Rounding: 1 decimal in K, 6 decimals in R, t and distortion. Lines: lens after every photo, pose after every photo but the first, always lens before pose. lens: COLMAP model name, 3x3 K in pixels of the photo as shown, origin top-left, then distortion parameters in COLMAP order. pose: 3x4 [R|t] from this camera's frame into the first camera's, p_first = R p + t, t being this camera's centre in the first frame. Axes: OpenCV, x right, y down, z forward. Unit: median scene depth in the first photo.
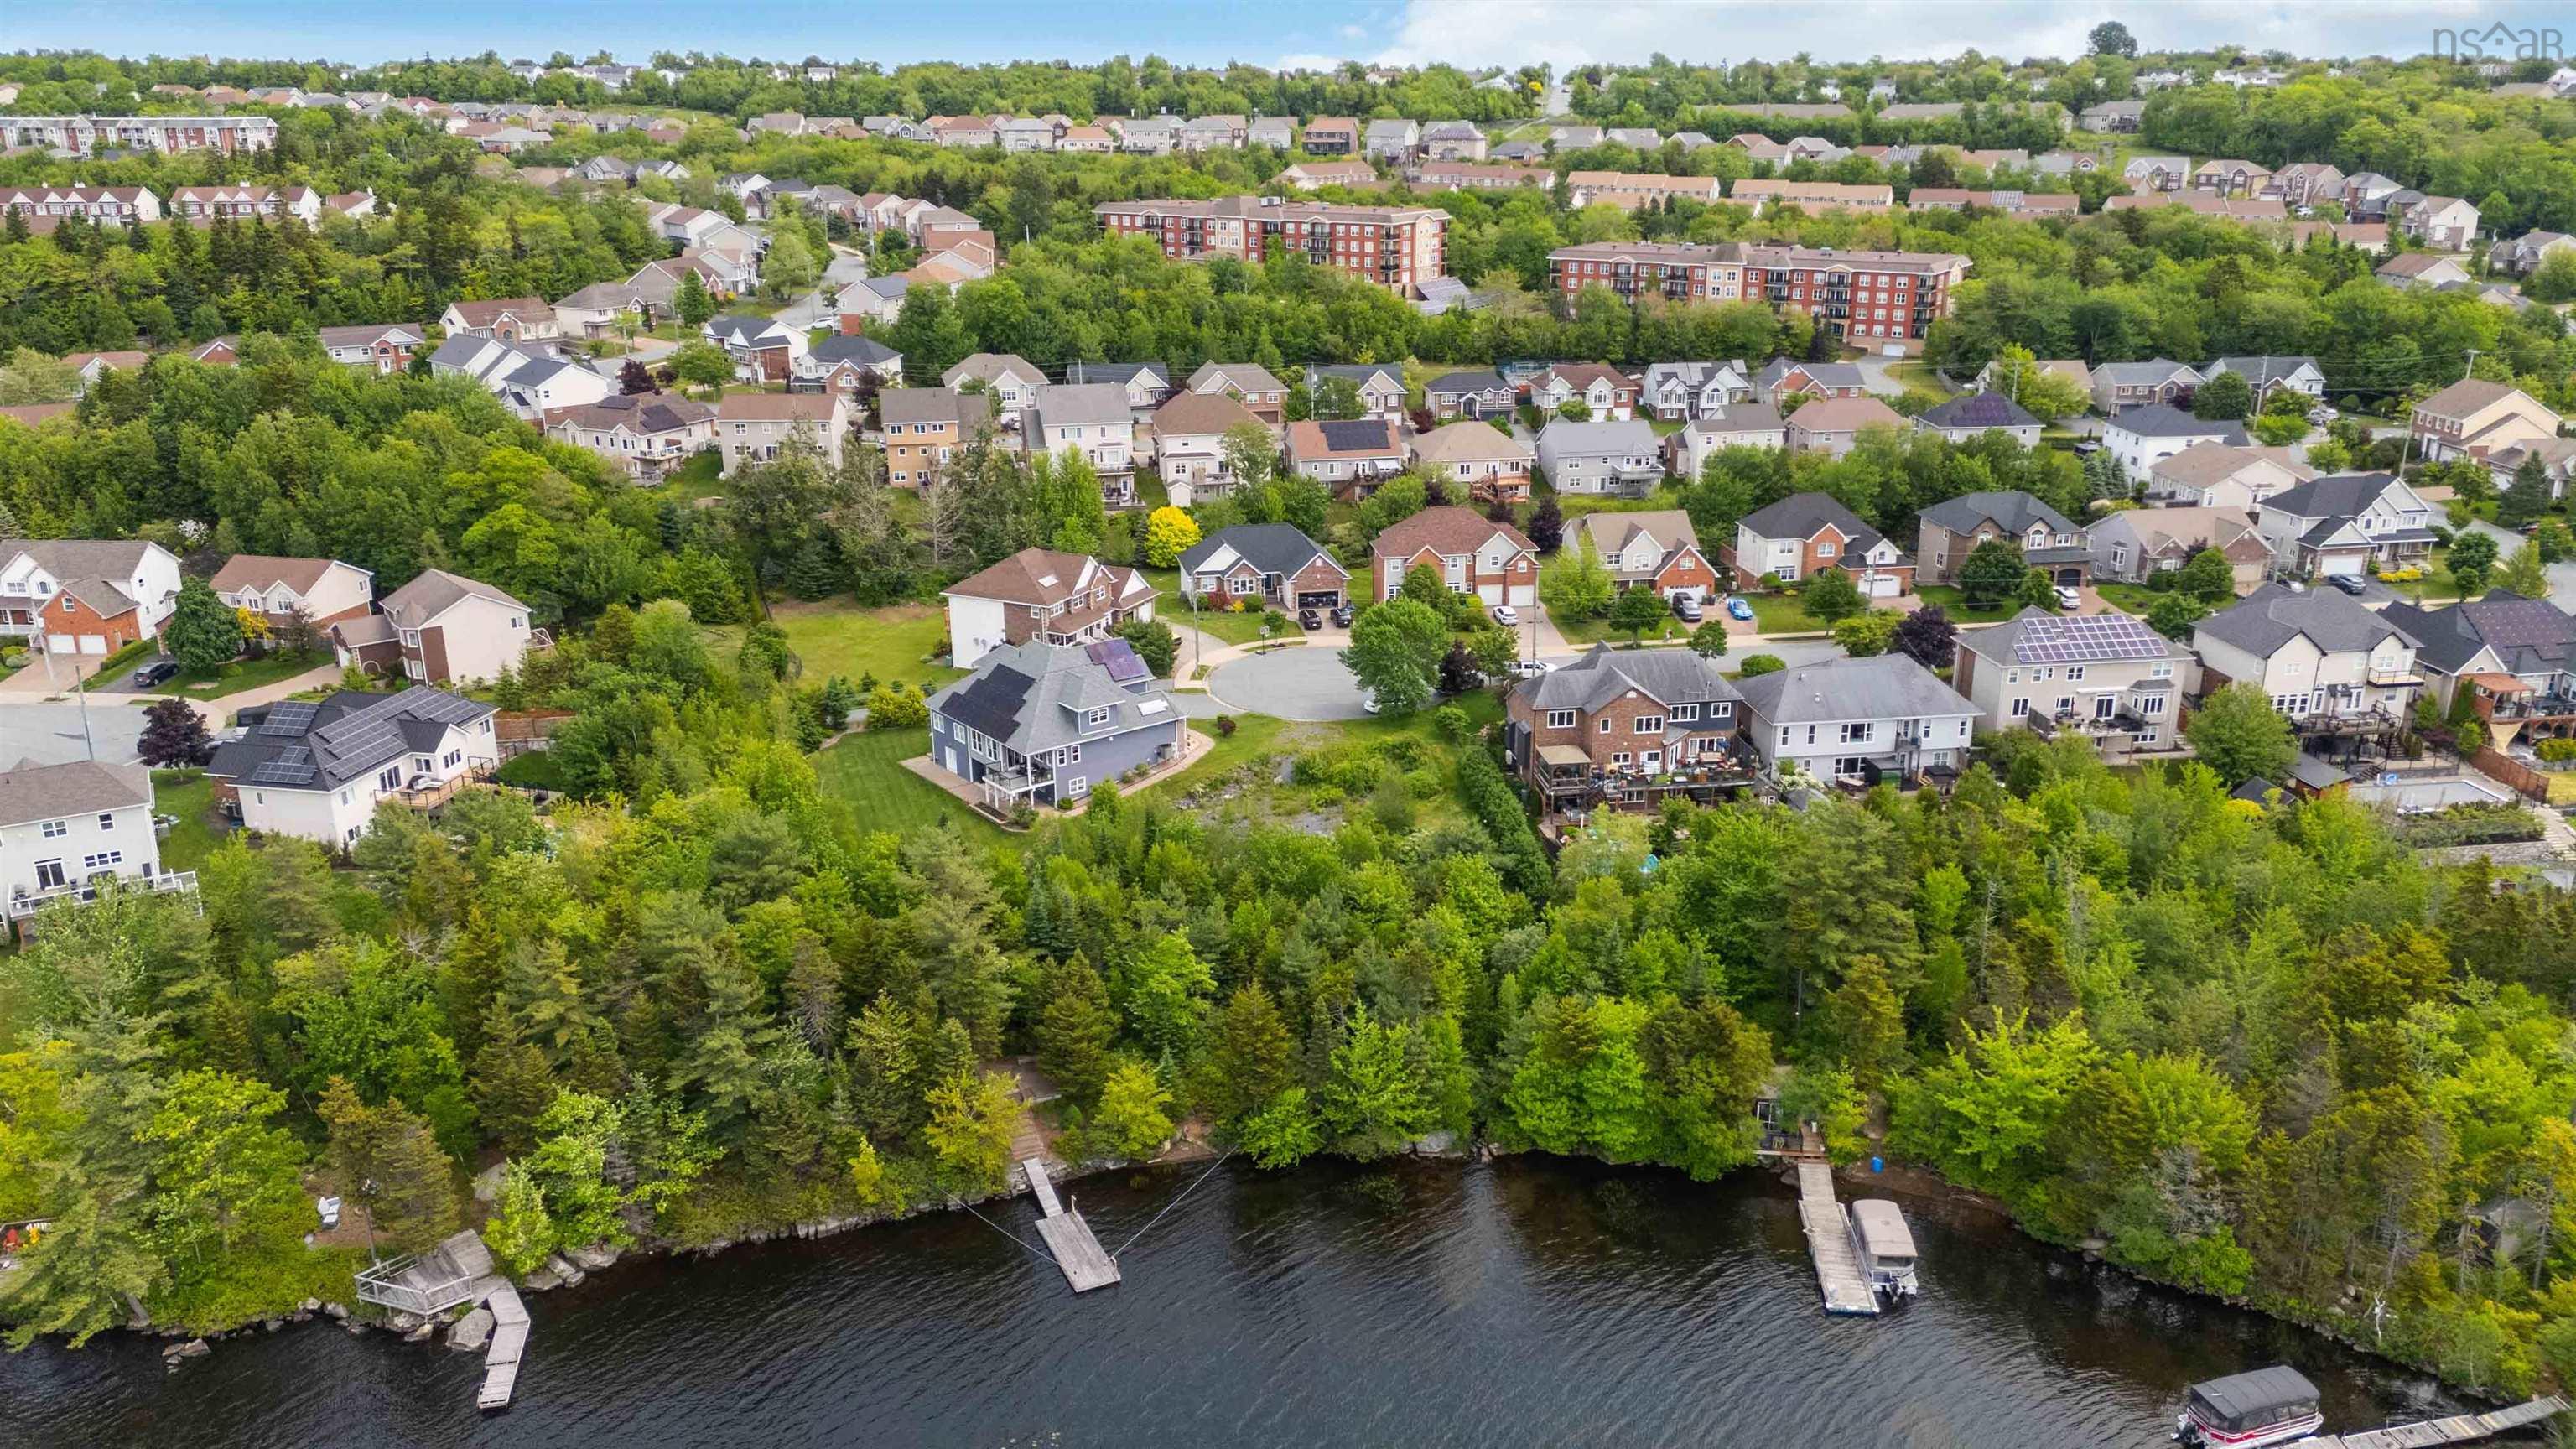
lens RADIAL K [[1913.9, 0, 1296.9], [0, 1913.9, 736.7], [0, 0, 1]] dist [0.079469, -0.083456]
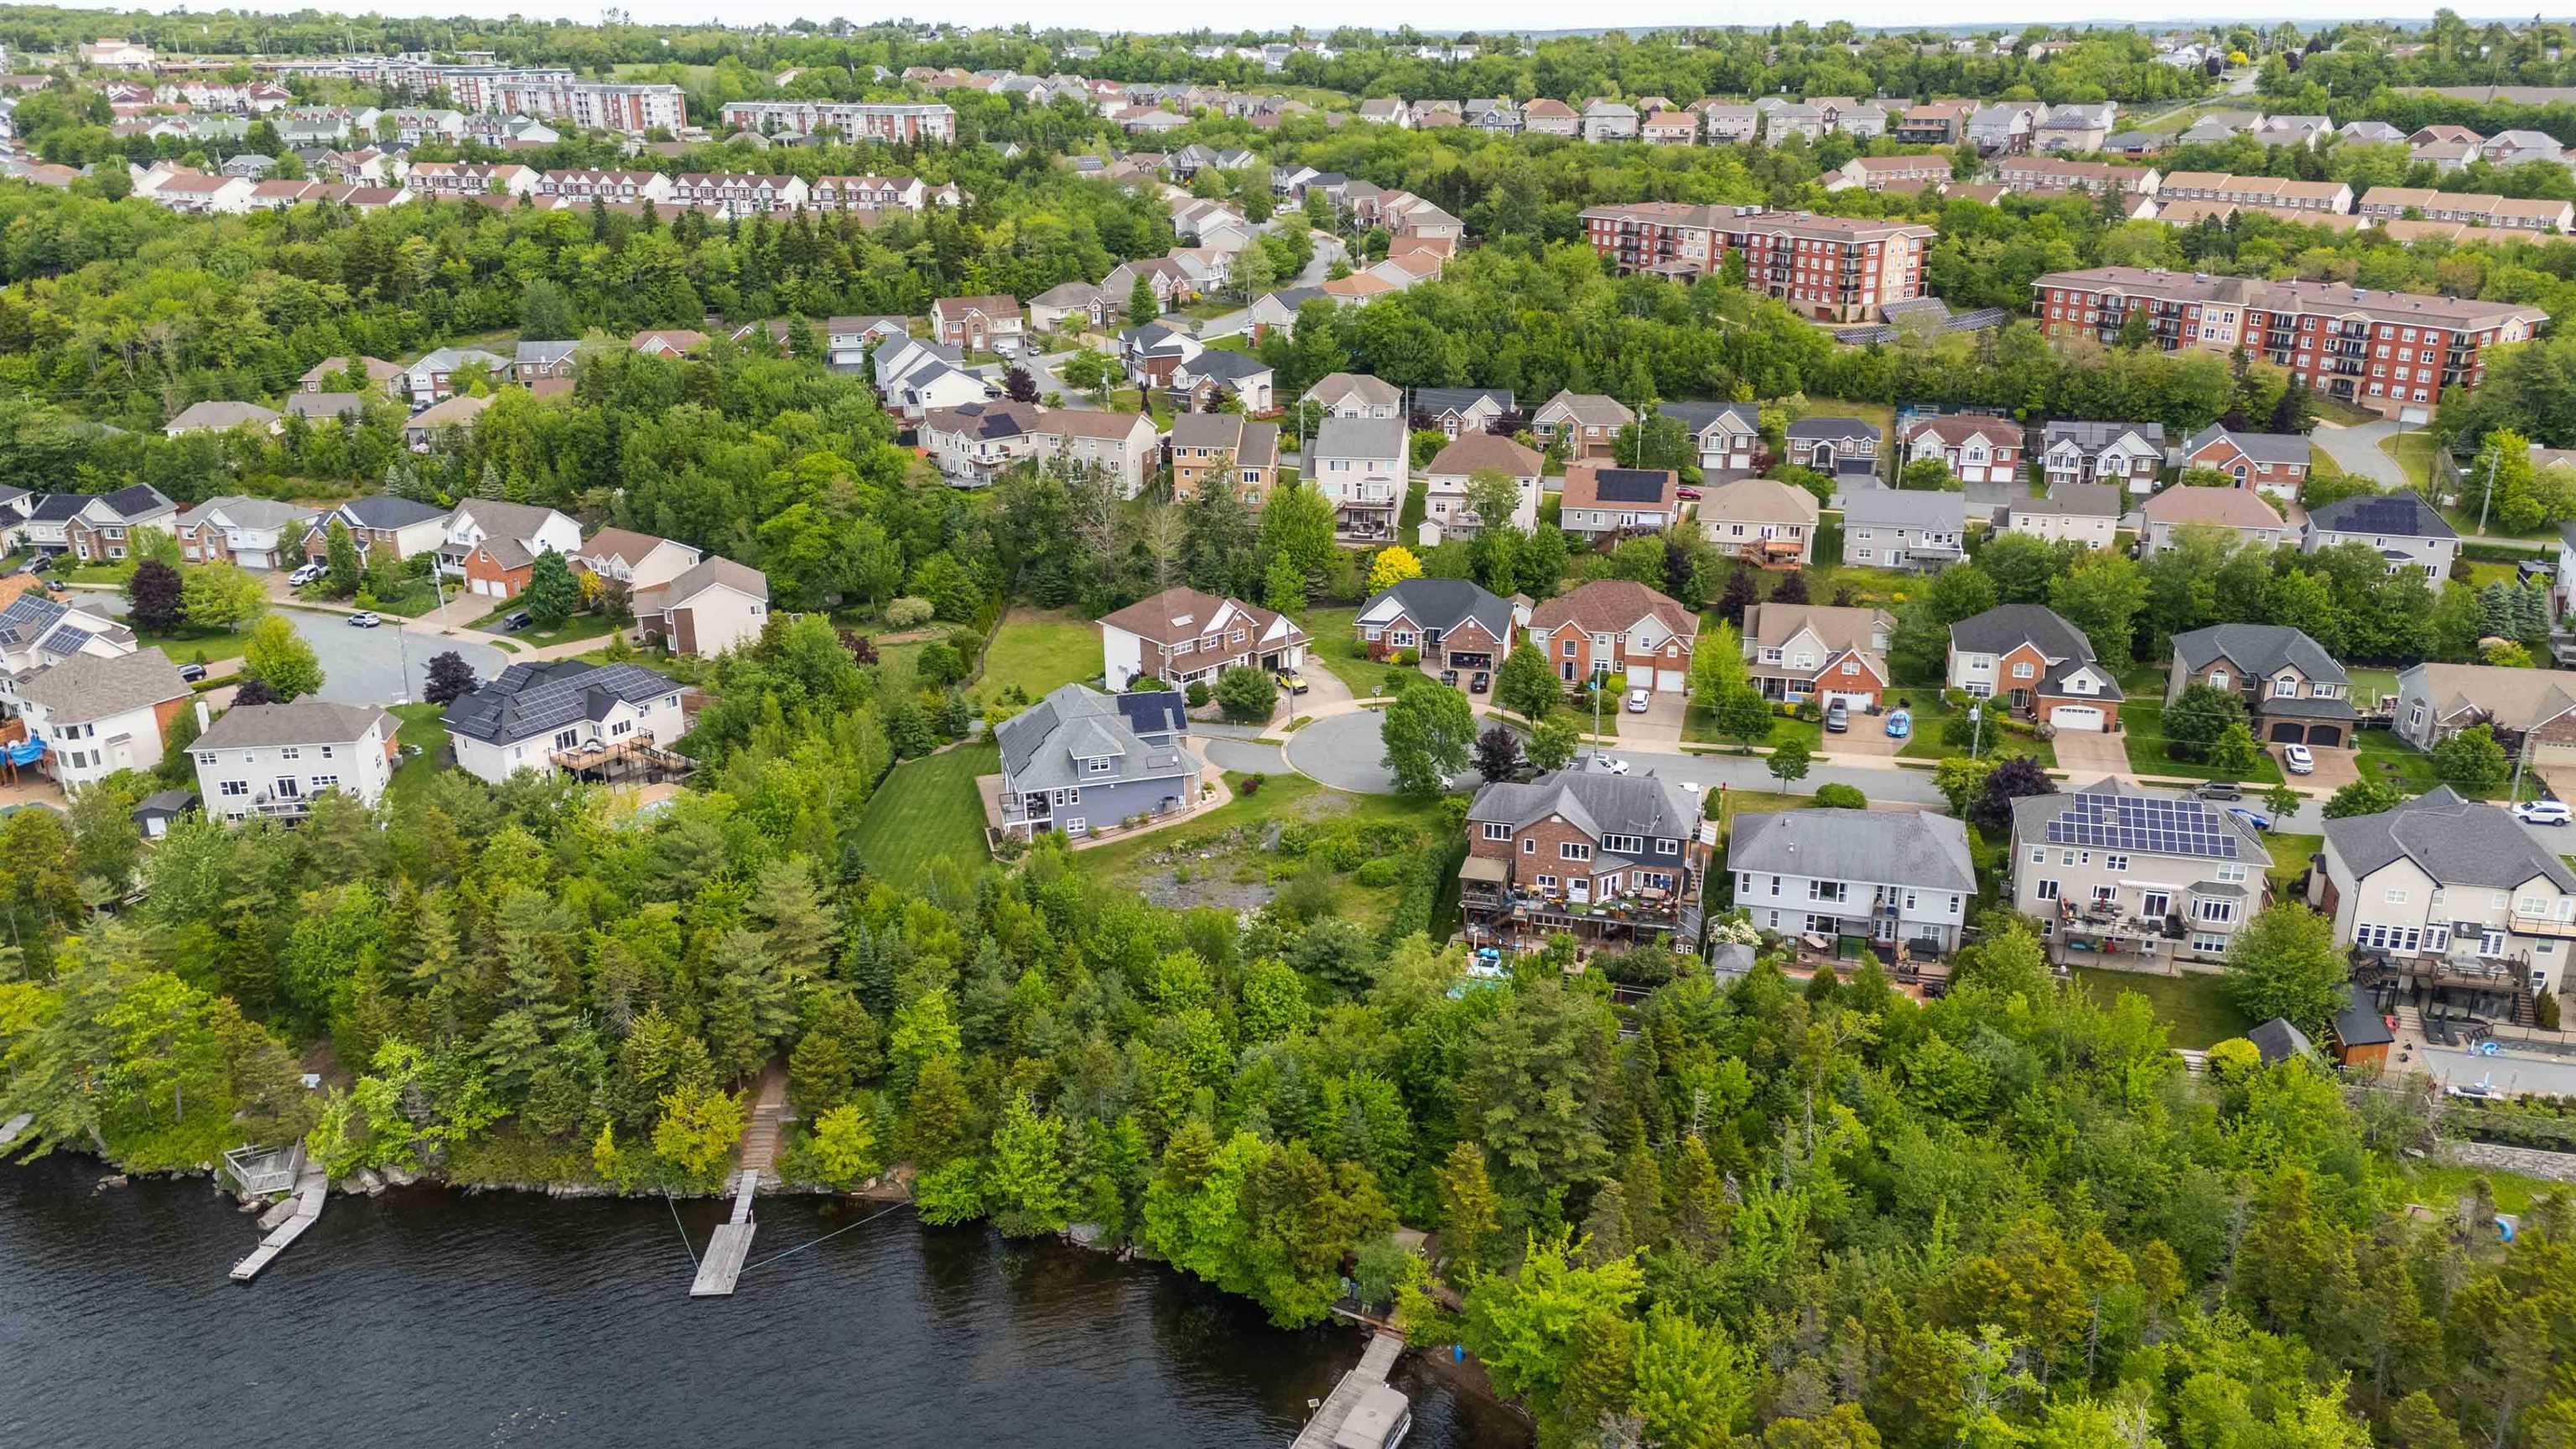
lens RADIAL K [[1922.8, 0, 1281.8], [0, 1922.8, 724.9], [0, 0, 1]] dist [0.067392, -0.070133]
pose [[0.921163, 0.127157, -0.367818, 0.208448], [-0.118978, 0.991880, 0.044931, -0.050608], [0.370544, 0.002374, 0.928812, 0.018324]]
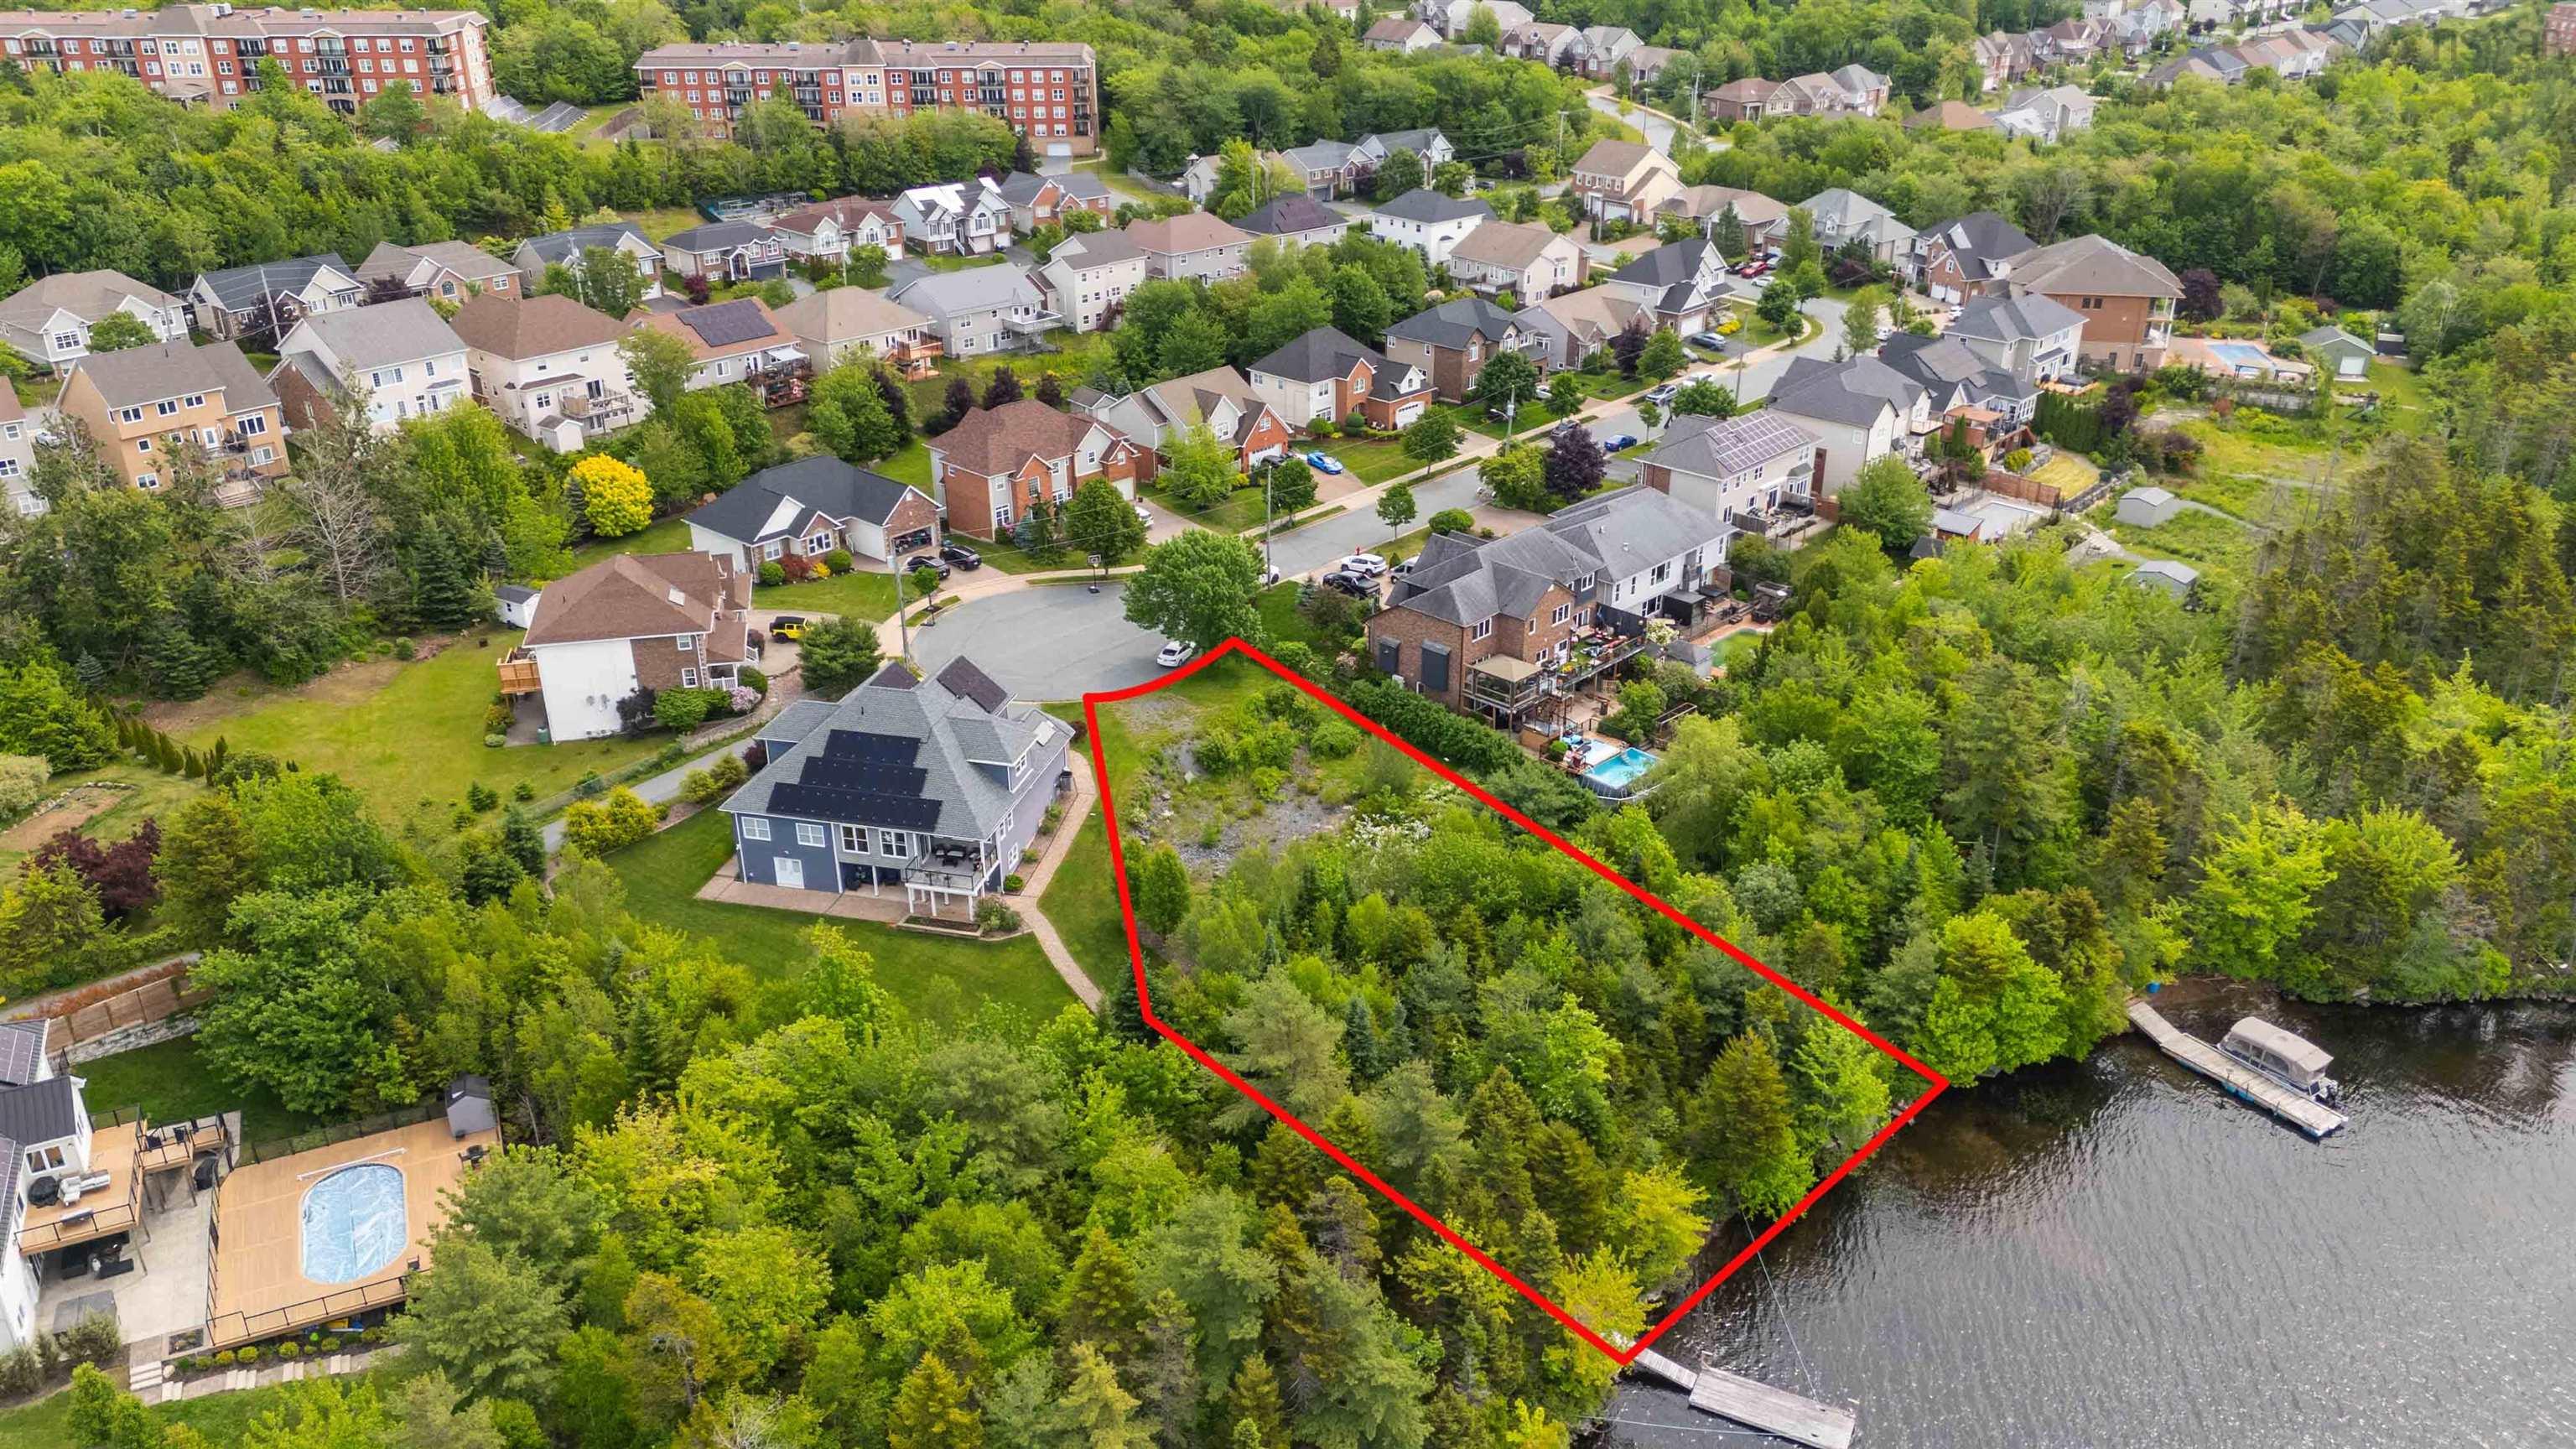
lens RADIAL K [[1907.1, 0, 1320.6], [0, 1907.1, 720.6], [0, 0, 1]] dist [0.091638, -0.097255]
pose [[0.779929, -0.260232, 0.569201, -0.240715], [0.195878, 0.965263, 0.172911, -0.074387], [-0.594426, -0.023365, 0.803811, 0.162012]]
